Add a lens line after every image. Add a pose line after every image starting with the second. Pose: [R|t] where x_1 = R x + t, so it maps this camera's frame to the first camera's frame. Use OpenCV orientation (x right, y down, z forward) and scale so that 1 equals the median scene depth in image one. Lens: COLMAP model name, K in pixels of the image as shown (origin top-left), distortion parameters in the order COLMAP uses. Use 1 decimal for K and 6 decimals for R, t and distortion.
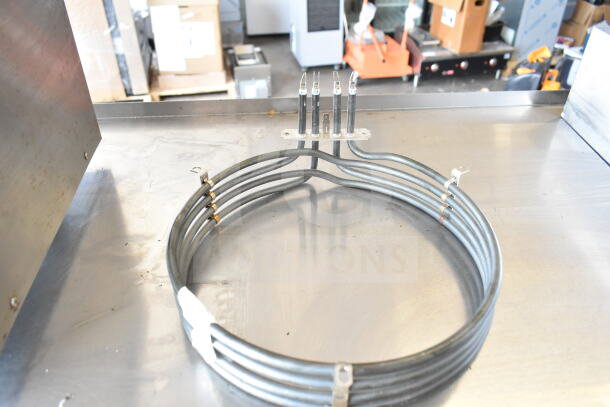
lens RADIAL K [[466.3, 0, 301.6], [0, 466.3, 205.5], [0, 0, 1]] dist [-0.022261, 0.011936]
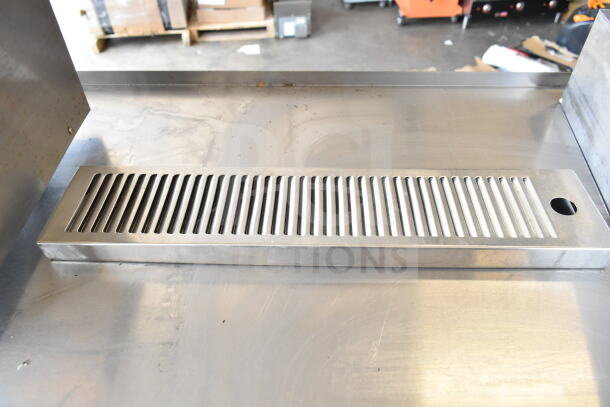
lens RADIAL K [[466.3, 0, 300.8], [0, 466.3, 205.4], [0, 0, 1]] dist [-0.022261, 0.011936]
pose [[0.994106, 0.063954, -0.087535, 0.023711], [-0.051562, 0.989208, 0.137144, -0.015717], [0.095361, -0.131822, 0.986676, -0.003369]]
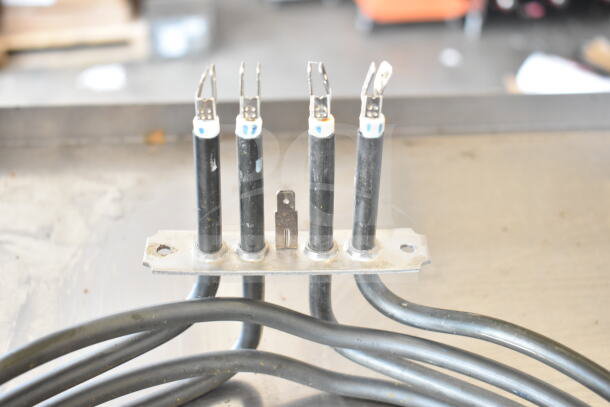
lens RADIAL K [[800.0, 0, 306.7], [0, 800.0, 202.6], [0, 0, 1]] dist [-0.011629, 0.000000]
pose [[0.999036, 0.001463, 0.043868, 0.005780], [0.000110, 0.999358, -0.035834, -0.022988], [-0.043893, 0.035804, 0.998394, 0.063303]]
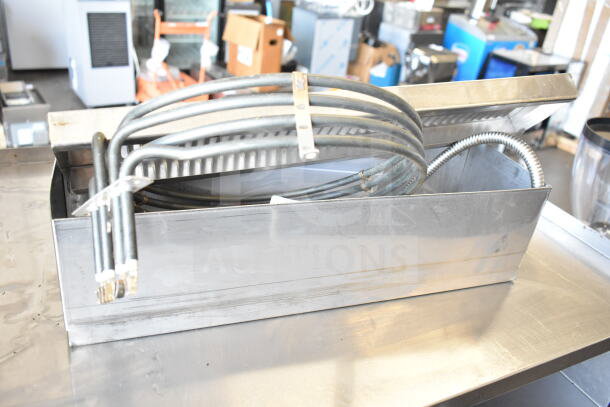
lens RADIAL K [[526.0, 0, 305.1], [0, 526.0, 205.2], [0, 0, 1]] dist [-0.024491, -0.002632]
pose [[0.917491, -0.080952, 0.389431, -0.025817], [0.119243, 0.990018, -0.075136, 0.007146], [-0.379461, 0.115373, 0.917986, -0.033911]]
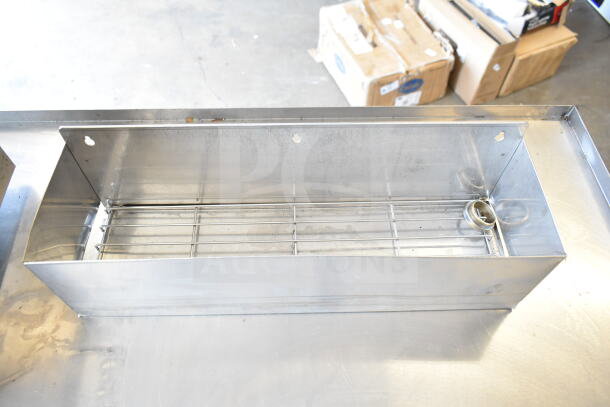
lens RADIAL K [[466.3, 0, 302.0], [0, 466.3, 202.2], [0, 0, 1]] dist [-0.022261, 0.011936]
pose [[0.998575, 0.048076, -0.023162, 0.038794], [-0.037644, 0.942245, 0.332803, -0.069763], [0.037824, -0.331457, 0.942712, 0.001210]]
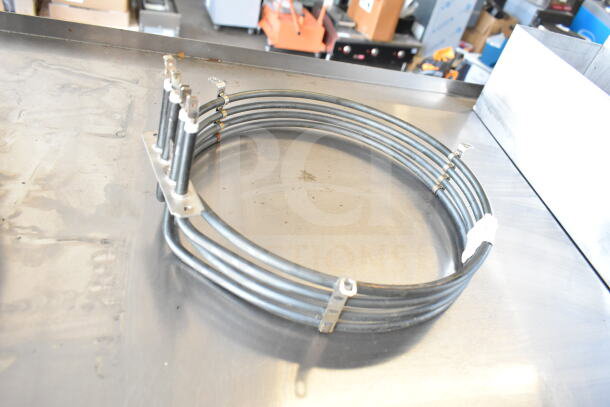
lens RADIAL K [[466.3, 0, 302.2], [0, 466.3, 204.6], [0, 0, 1]] dist [-0.022261, 0.011936]
pose [[0.968214, 0.105542, 0.226767, -0.002131], [-0.119059, 0.991786, 0.046741, 0.002242], [-0.219971, -0.072254, 0.972827, 0.013909]]
